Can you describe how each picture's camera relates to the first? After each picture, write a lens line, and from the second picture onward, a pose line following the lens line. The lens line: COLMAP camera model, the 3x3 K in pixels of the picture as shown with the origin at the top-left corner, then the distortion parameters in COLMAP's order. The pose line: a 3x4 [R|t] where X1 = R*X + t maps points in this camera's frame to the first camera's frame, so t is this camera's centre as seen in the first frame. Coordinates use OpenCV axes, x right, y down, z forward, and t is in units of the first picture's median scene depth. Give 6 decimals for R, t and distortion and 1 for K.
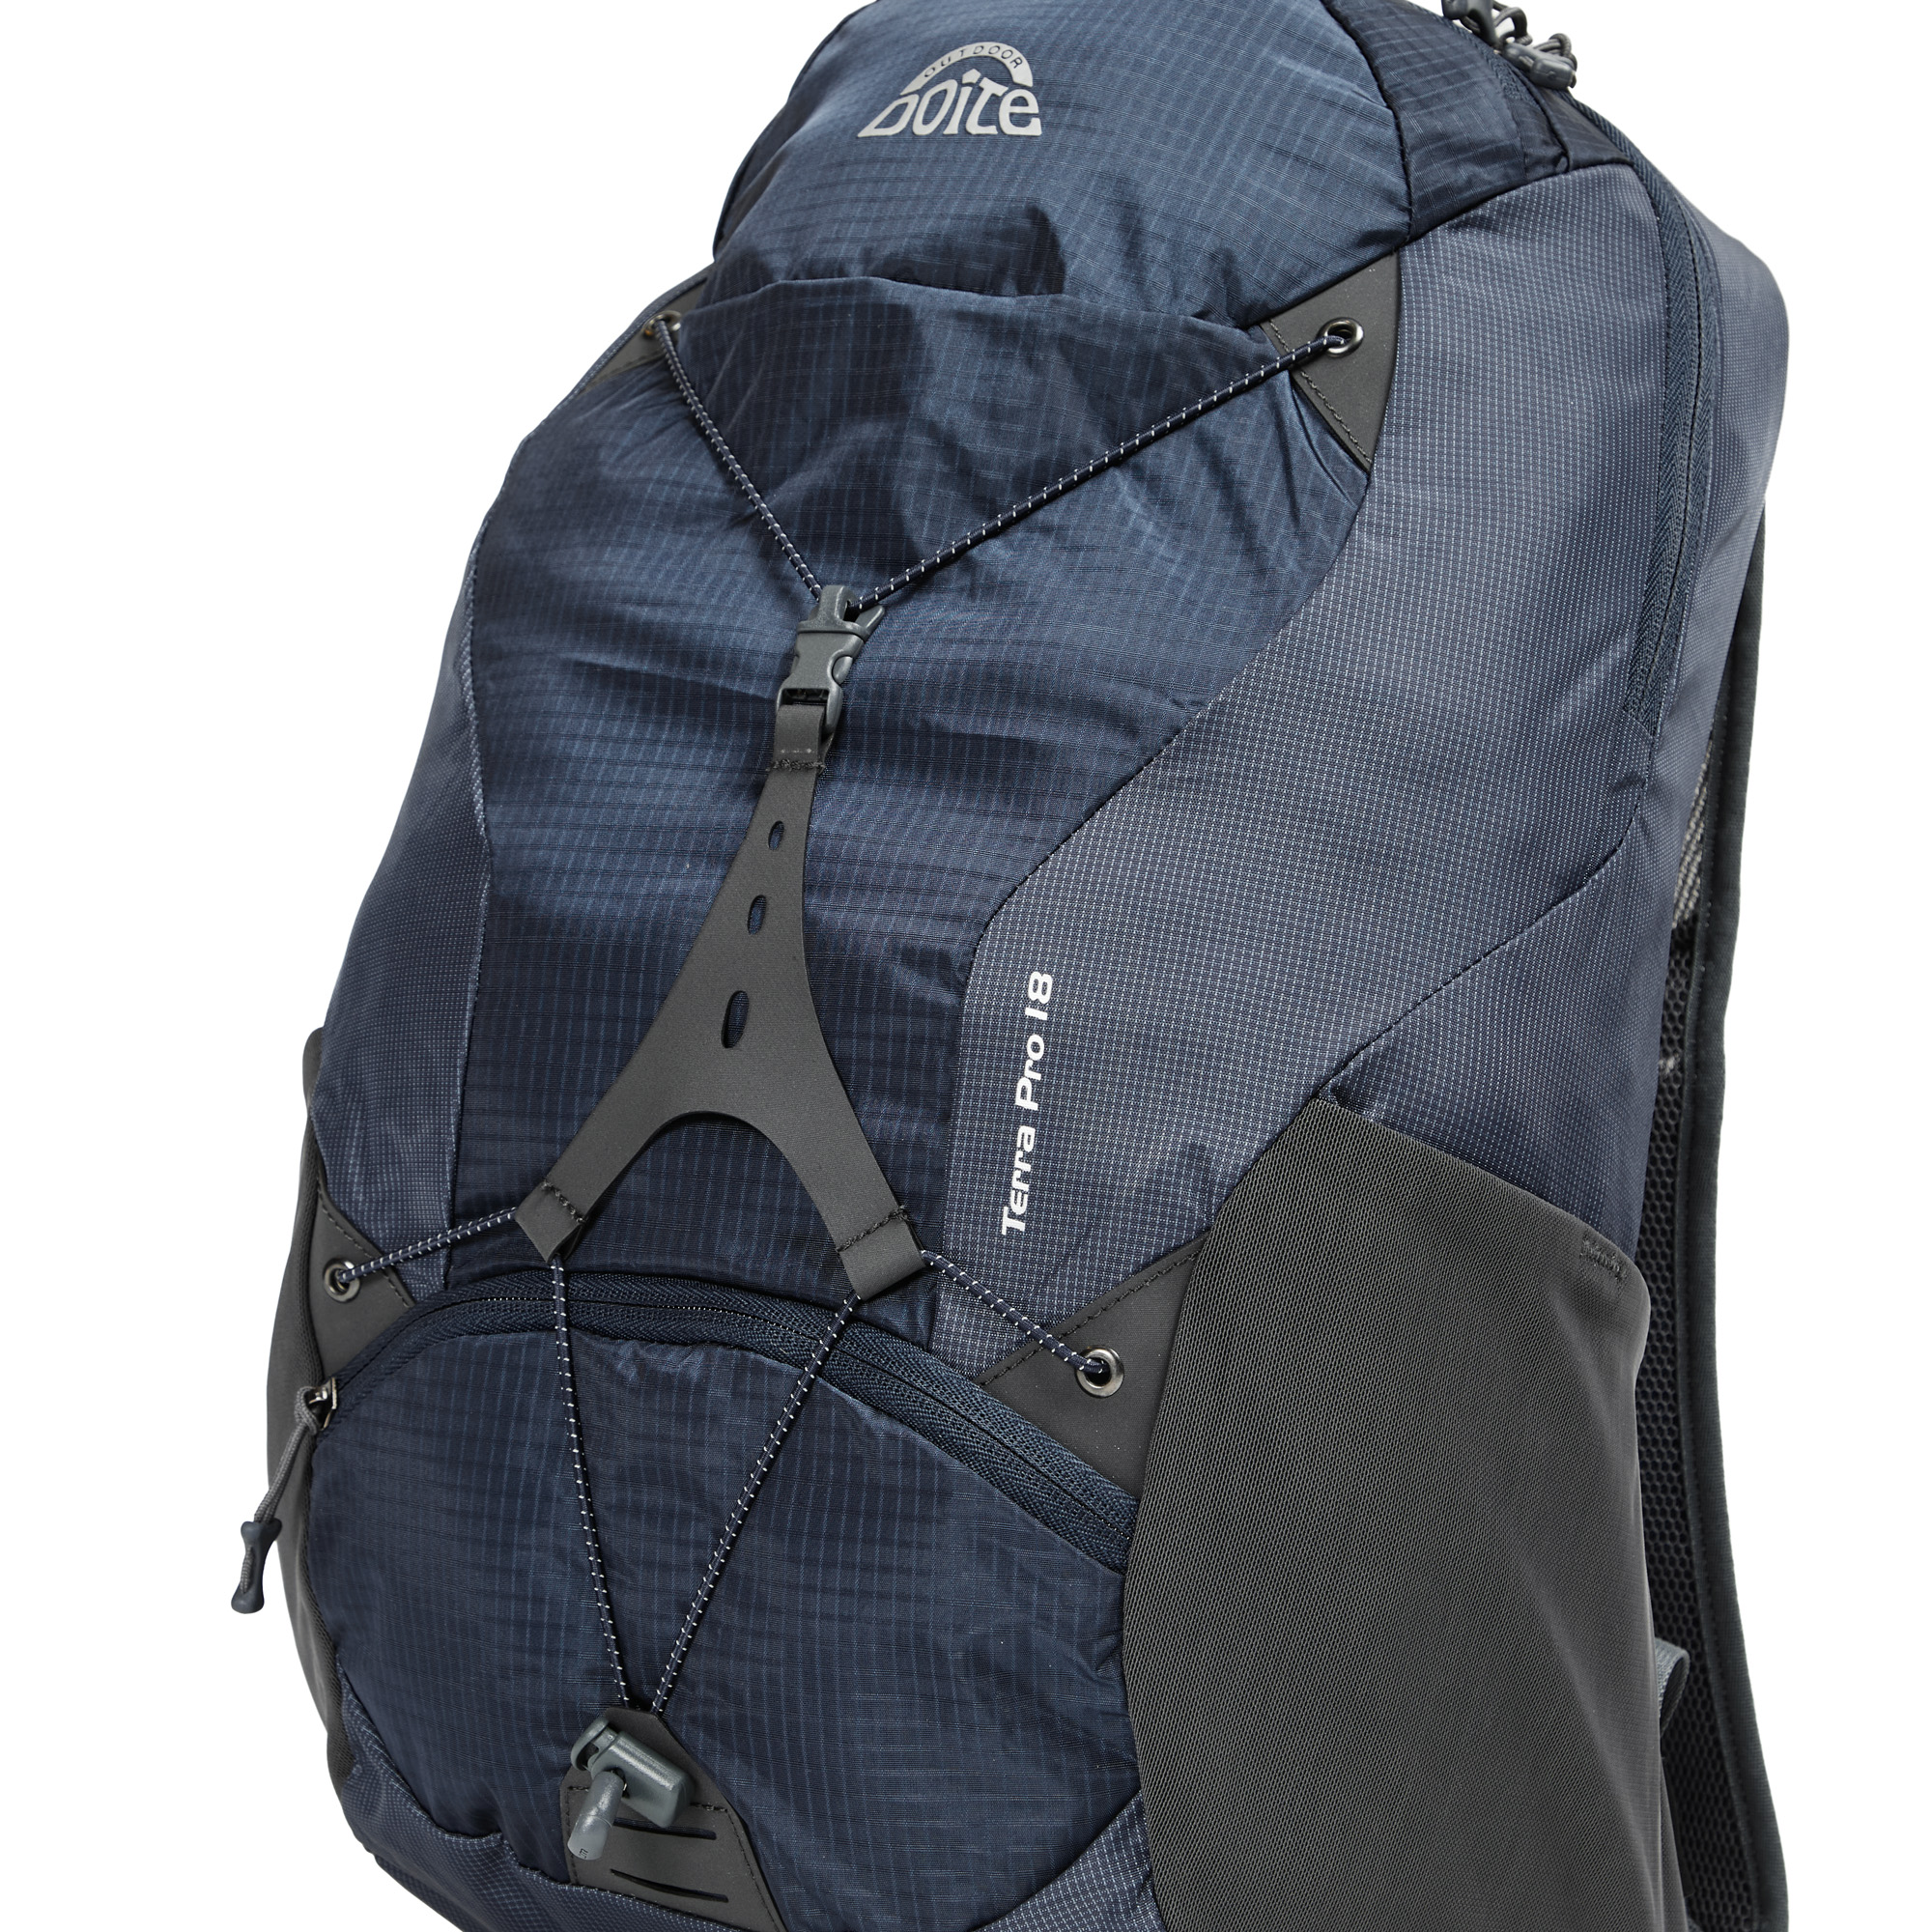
lens RADIAL K [[4337.6, 0, 921.0], [0, 4337.6, 1014.2], [0, 0, 1]] dist [0.000830, -0.141063]
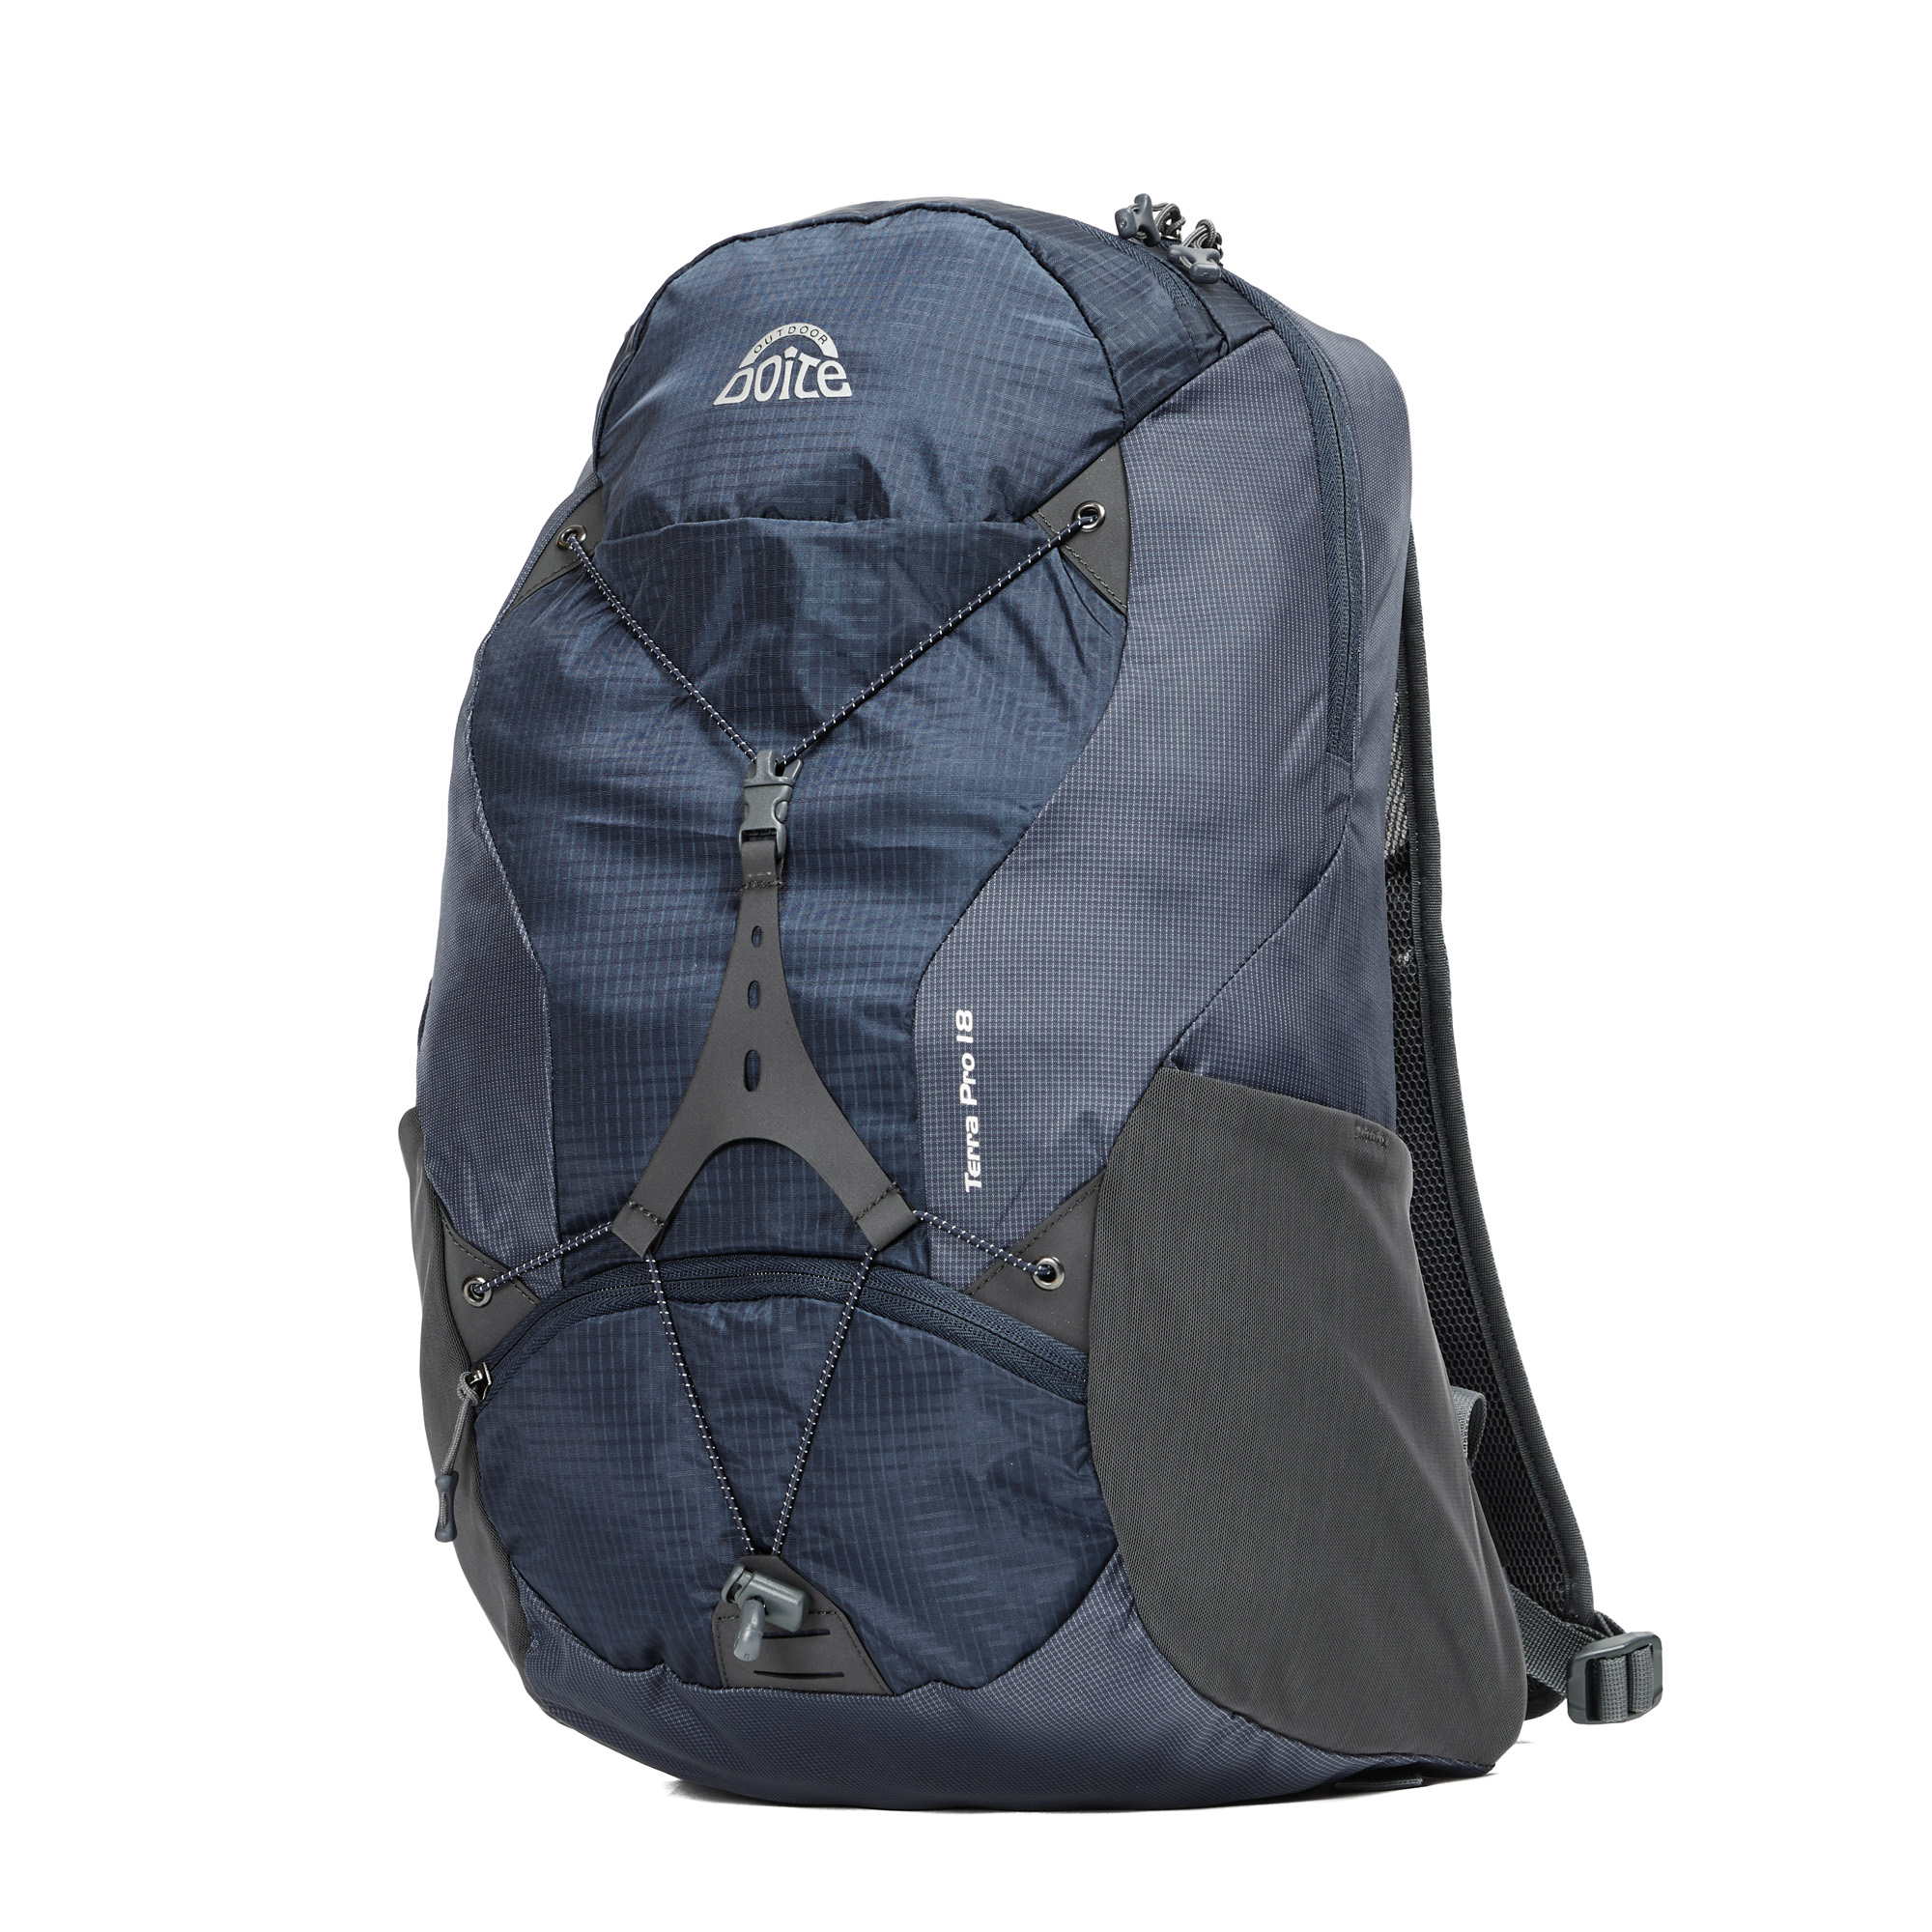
lens RADIAL K [[6602.7, 0, 966.0], [0, 6602.7, 966.0], [0, 0, 1]] dist [0.147619, -0.700620]
pose [[0.983676, -0.162106, 0.078121, -0.135888], [0.157431, 0.985536, 0.062715, -0.155826], [-0.087158, -0.049393, 0.994969, -1.154539]]
